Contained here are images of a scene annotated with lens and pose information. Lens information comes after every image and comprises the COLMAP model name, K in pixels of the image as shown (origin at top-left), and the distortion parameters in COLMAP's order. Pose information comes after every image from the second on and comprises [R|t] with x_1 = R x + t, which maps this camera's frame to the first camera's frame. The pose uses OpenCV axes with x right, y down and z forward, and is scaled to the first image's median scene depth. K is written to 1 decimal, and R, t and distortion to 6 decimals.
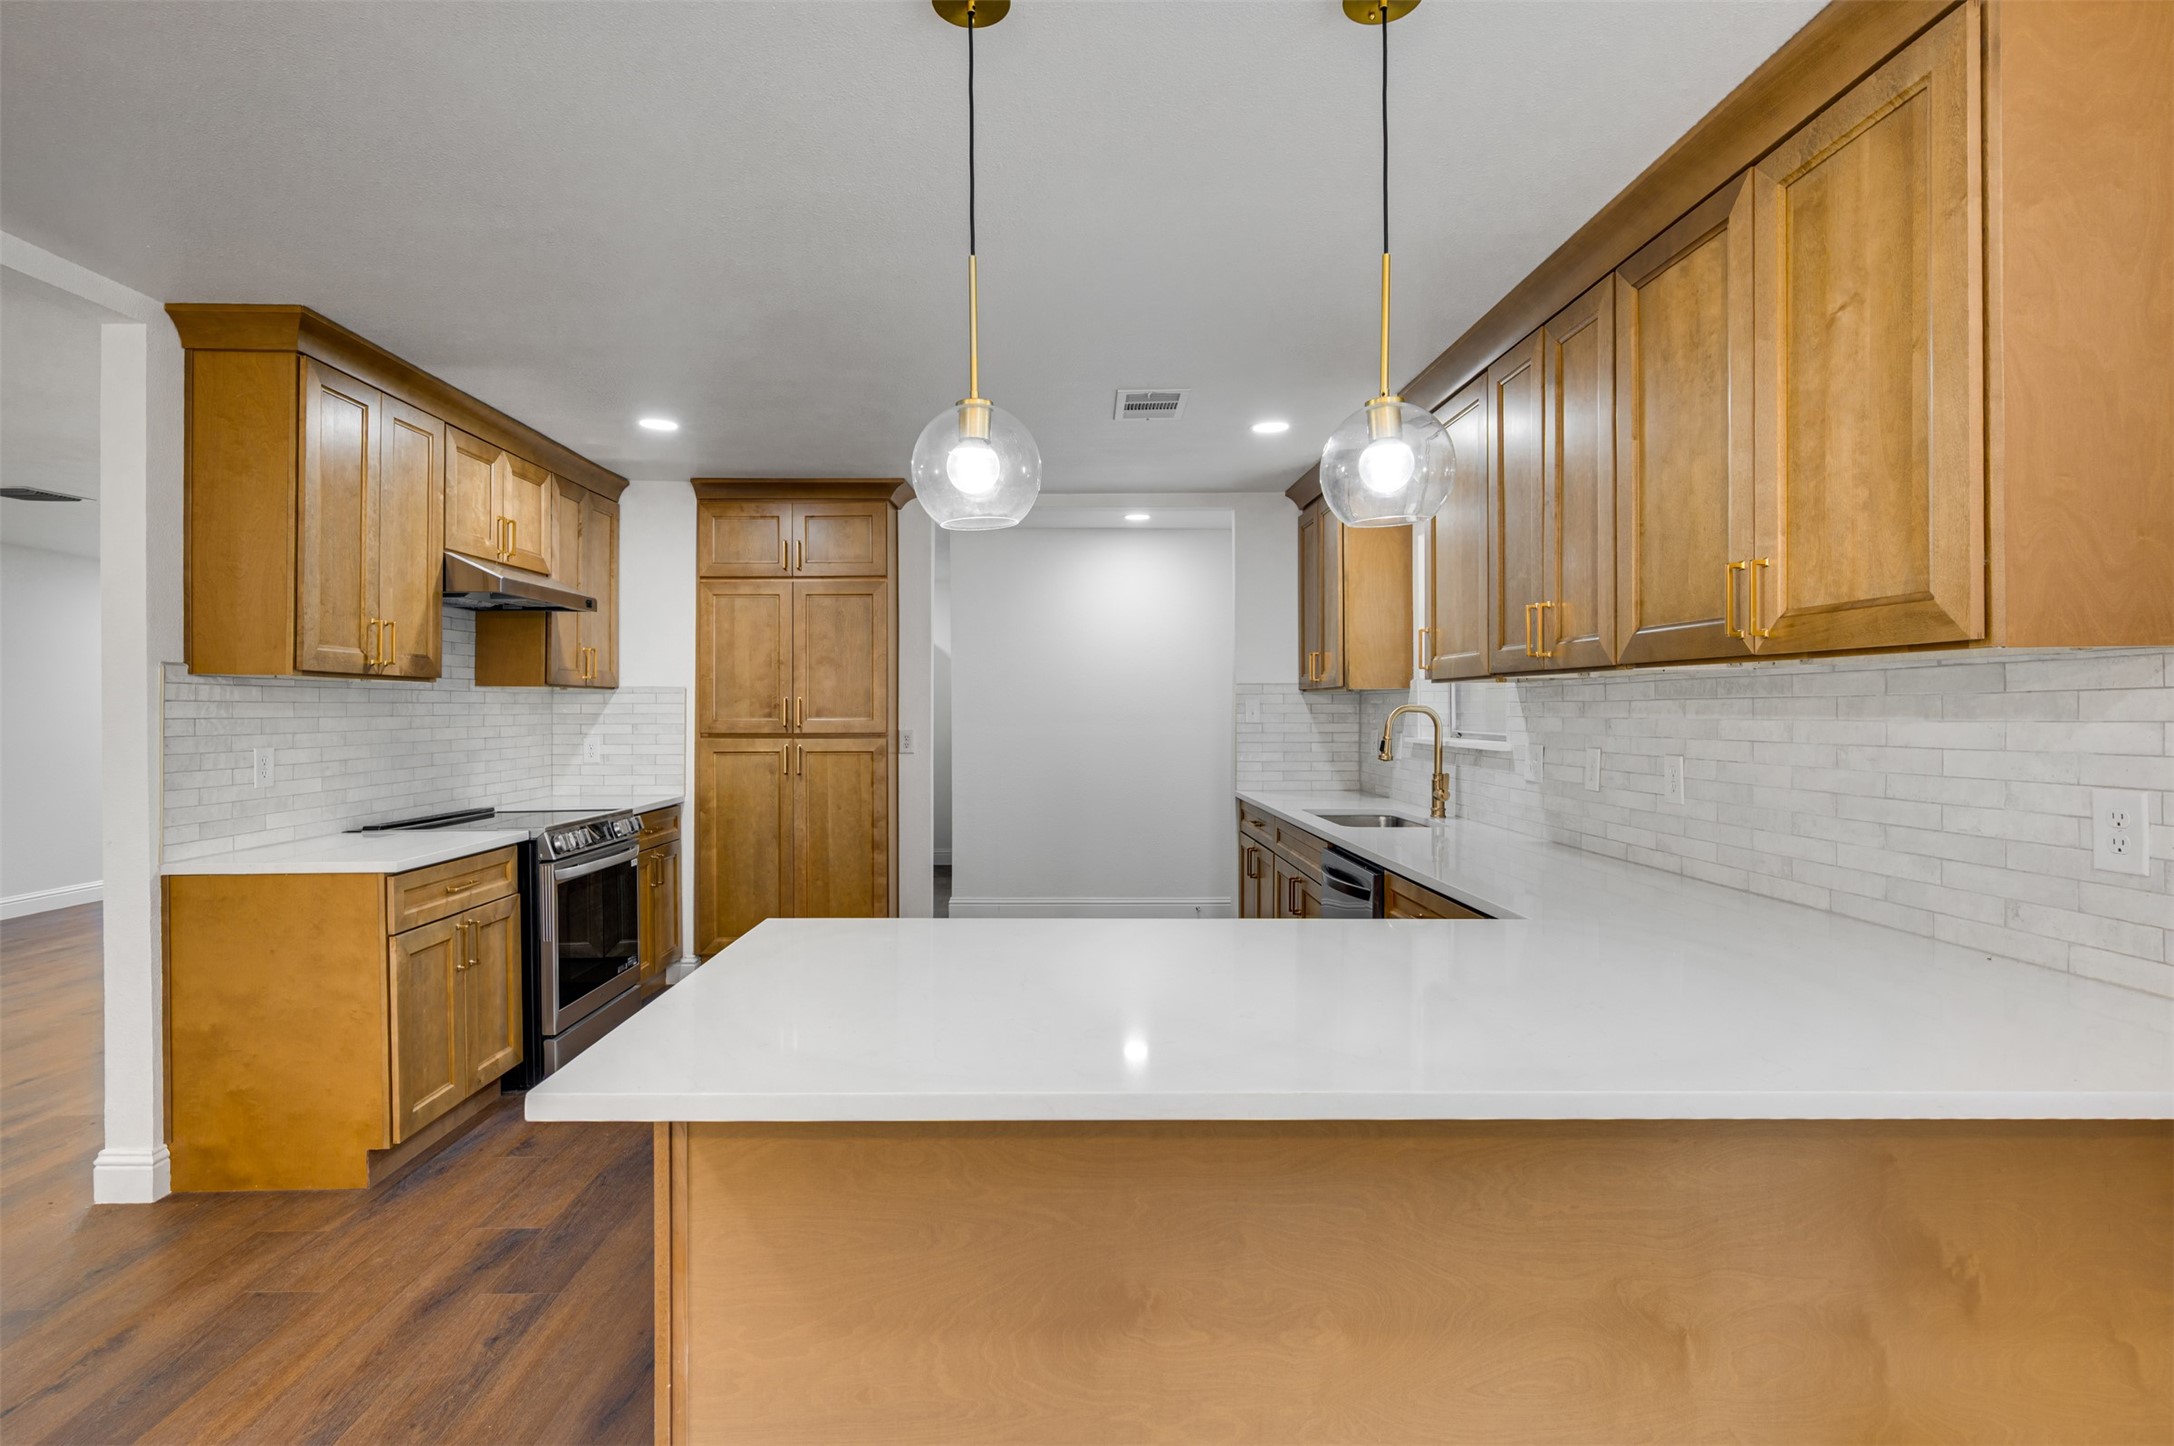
lens RADIAL K [[1075.6, 0, 1073.9], [0, 1075.6, 713.5], [0, 0, 1]] dist [-0.001393, -0.001702]
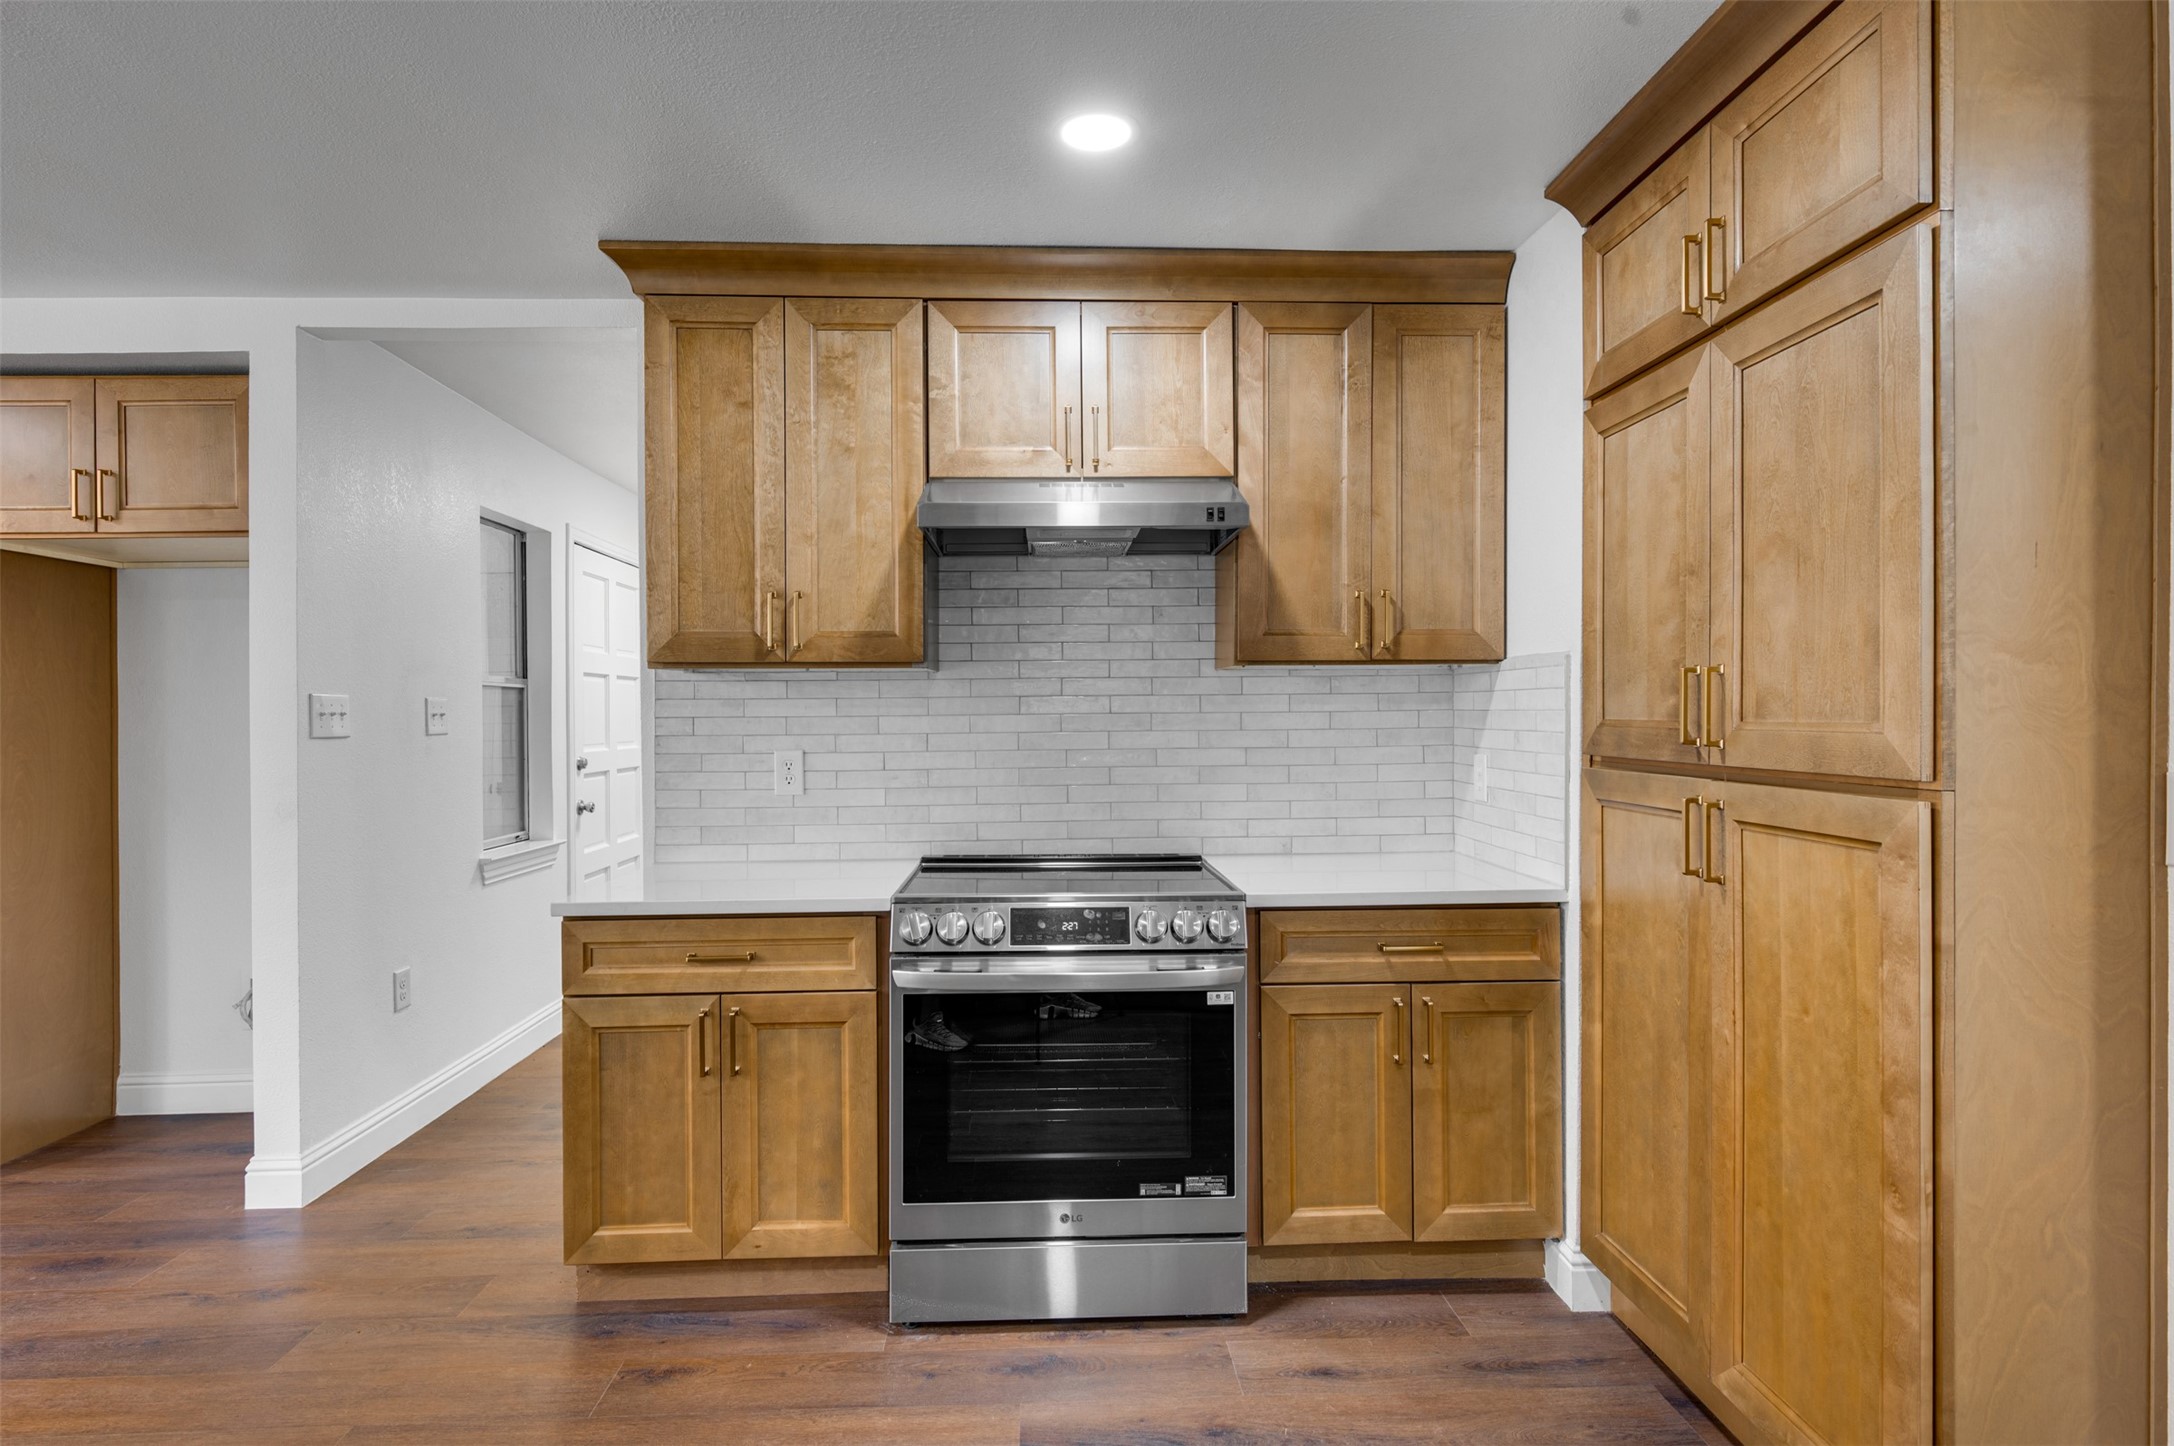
lens RADIAL K [[1075.6, 0, 1078.4], [0, 1075.6, 715.8], [0, 0, 1]] dist [-0.001393, -0.001702]
pose [[0.024323, 0.003761, -0.999697, 0.106428], [0.003027, 0.999988, 0.003836, 0.000523], [0.999700, -0.003119, 0.024311, 0.916879]]
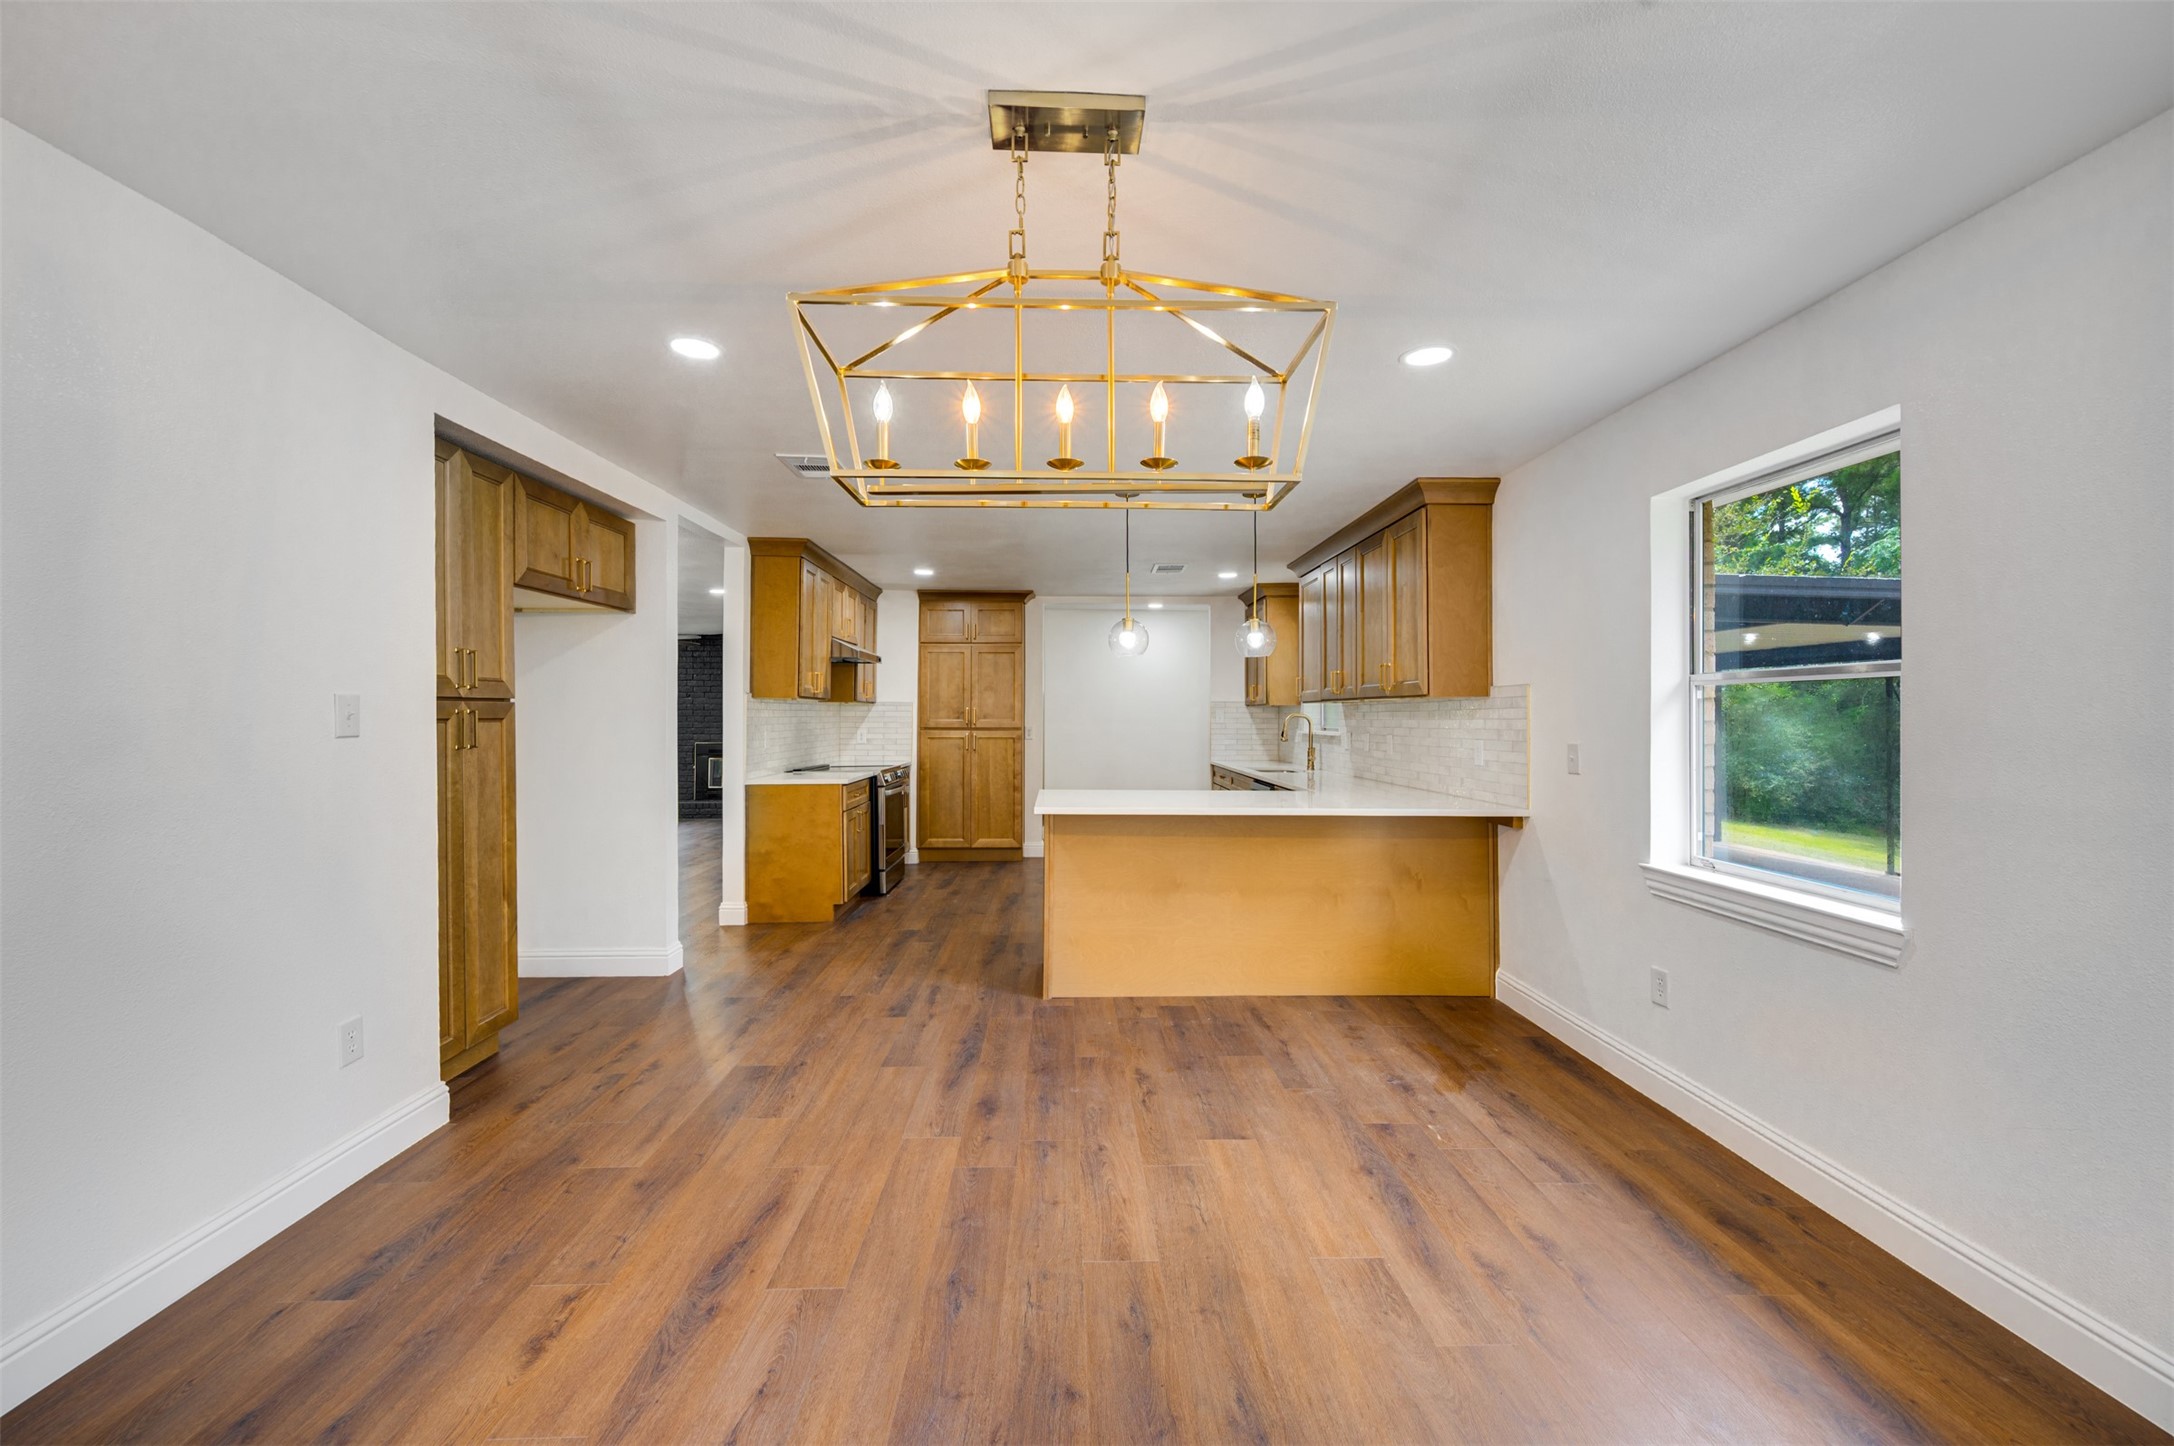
lens RADIAL K [[858.7, 0, 1087.1], [0, 858.7, 713.5], [0, 0, 1]] dist [-0.001610, 0.000196]
pose [[0.999982, 0.004339, 0.004155, -0.079853], [-0.004307, 0.999962, -0.007583, 0.005238], [-0.004187, 0.007565, 0.999963, -0.557101]]
